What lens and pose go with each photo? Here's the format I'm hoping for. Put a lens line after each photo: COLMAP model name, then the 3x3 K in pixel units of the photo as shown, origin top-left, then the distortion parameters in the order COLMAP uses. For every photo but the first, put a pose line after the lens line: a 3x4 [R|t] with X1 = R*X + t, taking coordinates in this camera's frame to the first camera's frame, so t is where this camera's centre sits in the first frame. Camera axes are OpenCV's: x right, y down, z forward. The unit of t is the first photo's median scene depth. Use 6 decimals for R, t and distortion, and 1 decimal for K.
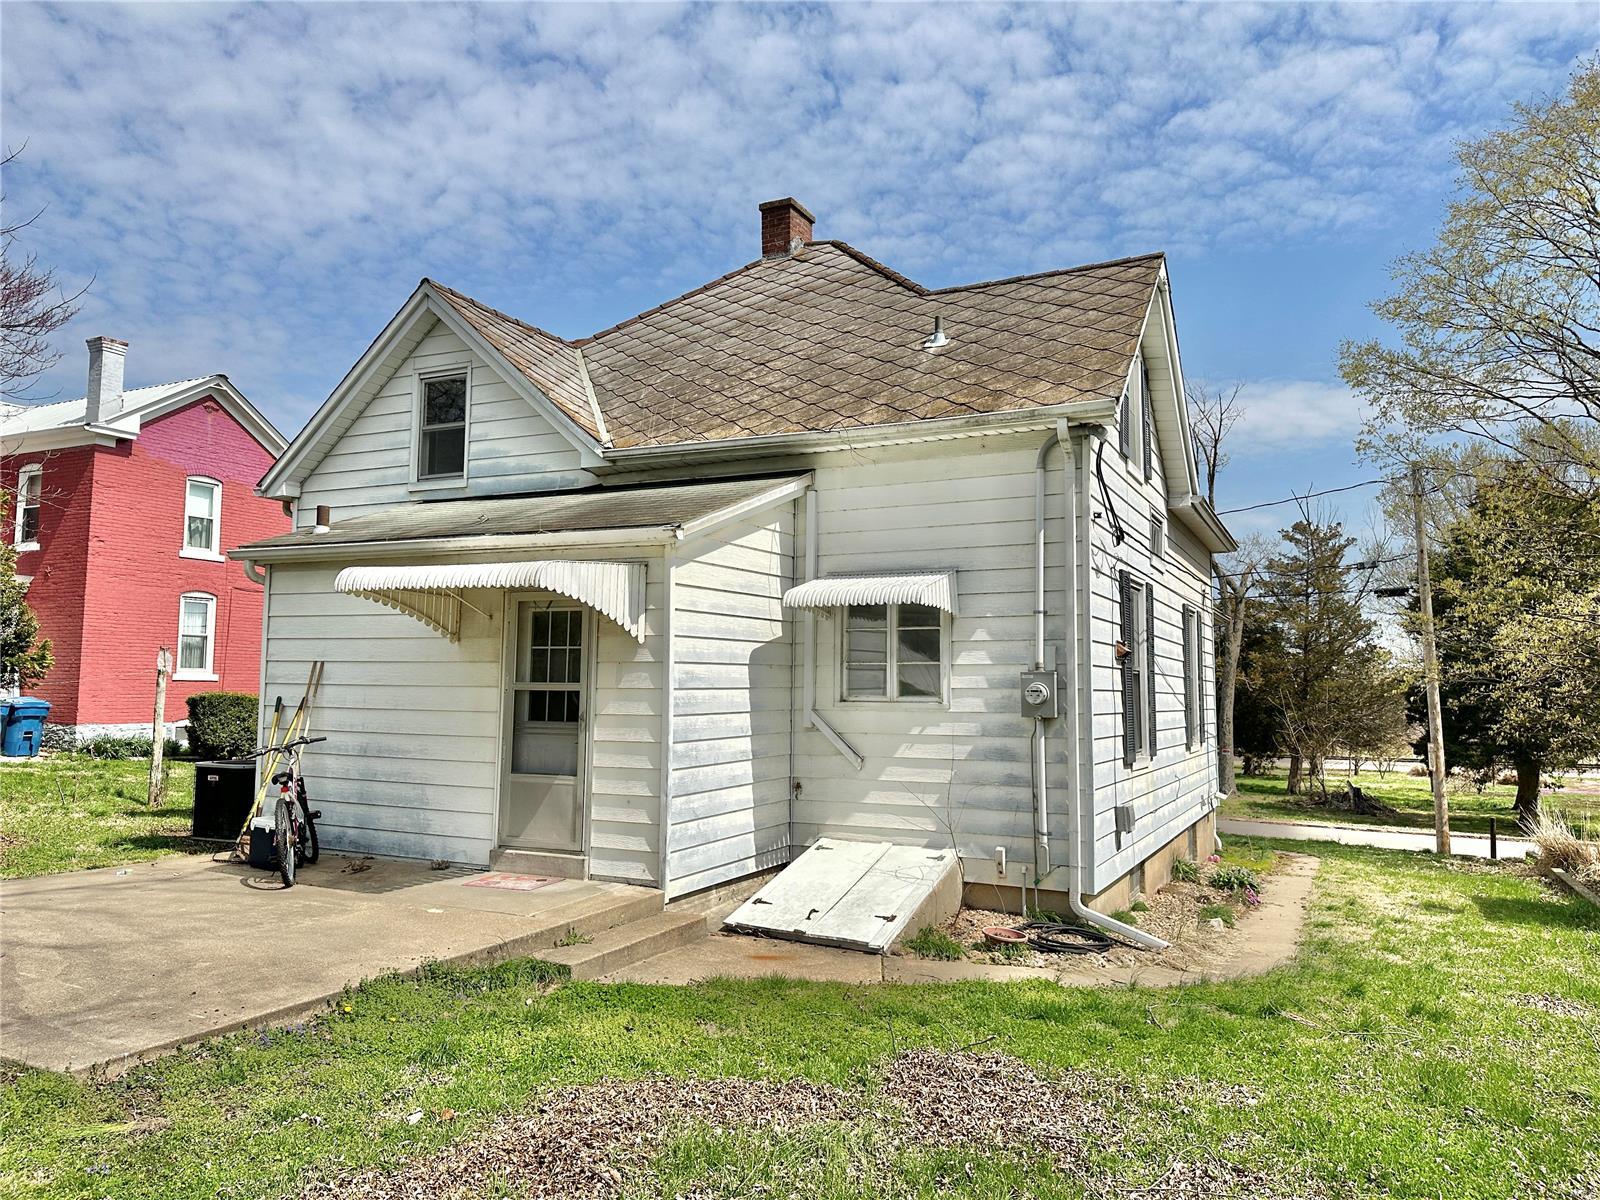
lens RADIAL K [[1125.8, 0, 802.3], [0, 1125.8, 598.3], [0, 0, 1]] dist [0.071893, -0.001469]
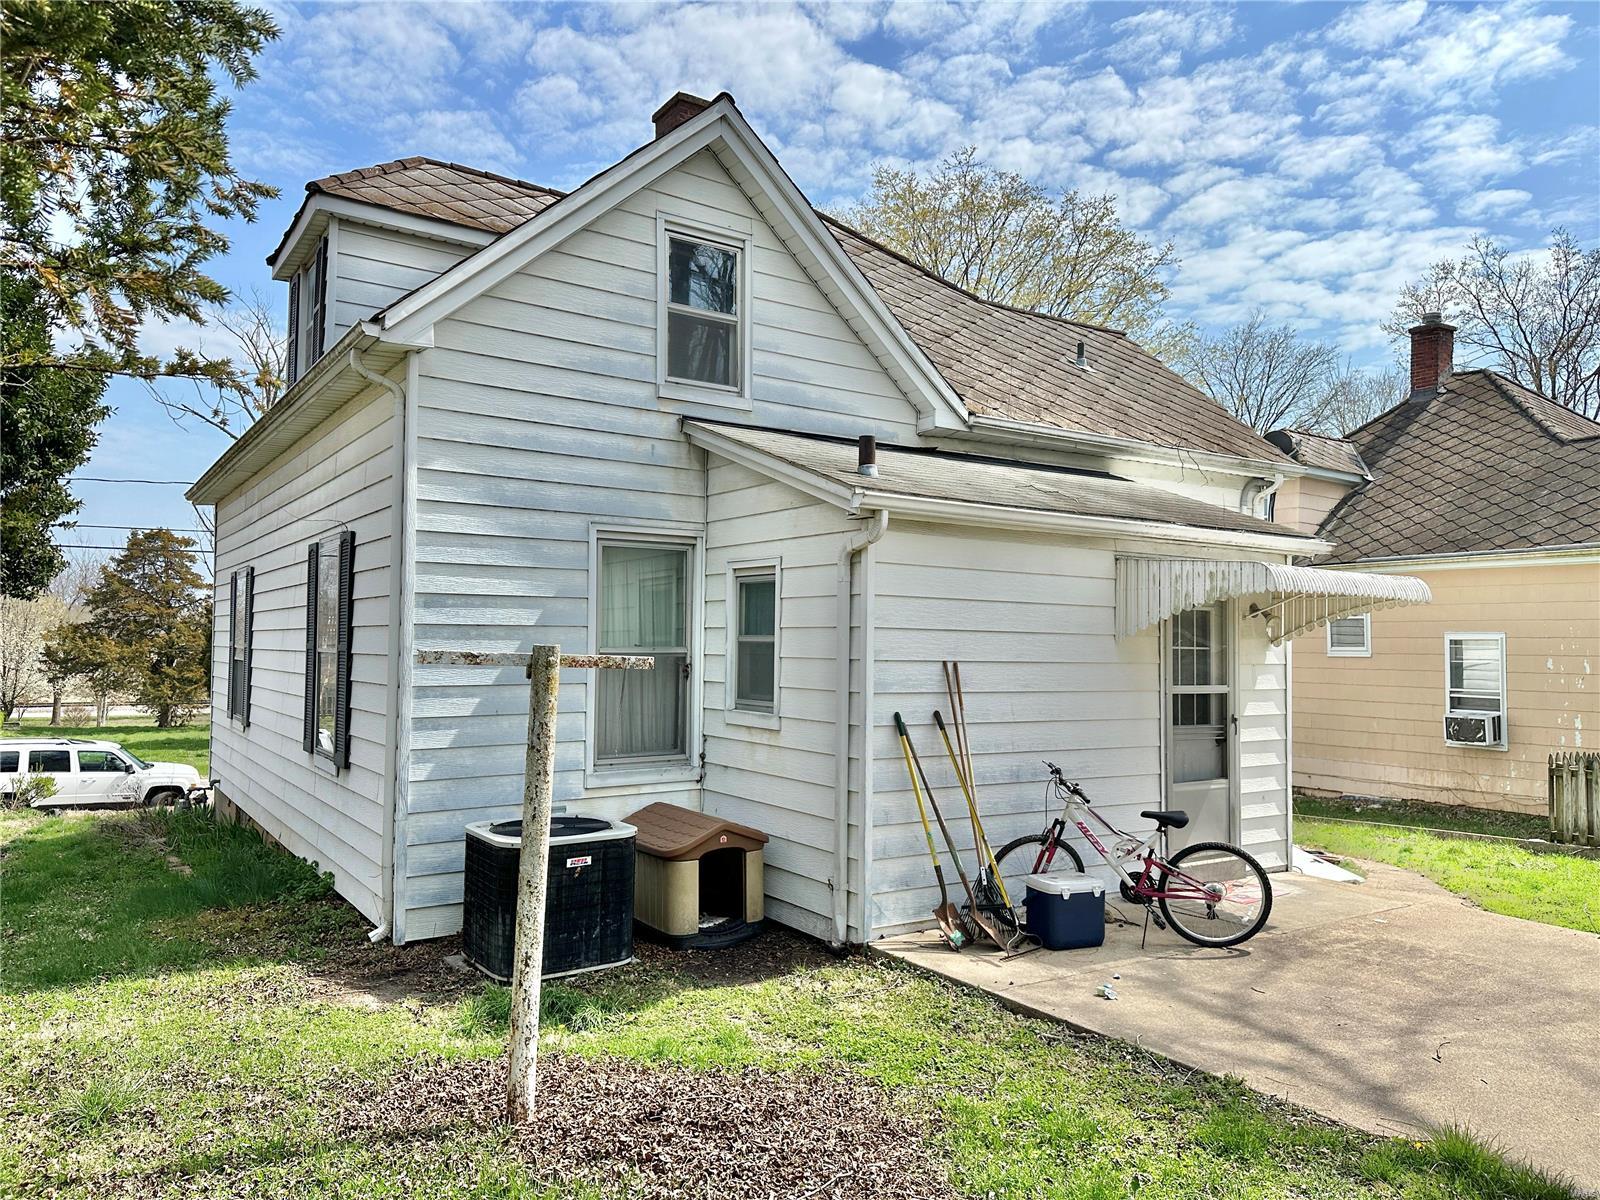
lens RADIAL K [[1125.8, 0, 804.0], [0, 1125.8, 598.9], [0, 0, 1]] dist [0.071893, -0.001469]
pose [[0.493062, 0.028015, 0.869543, -1.098372], [-0.077072, 0.996958, 0.011583, 0.014237], [-0.866573, -0.072729, 0.493722, 0.729905]]
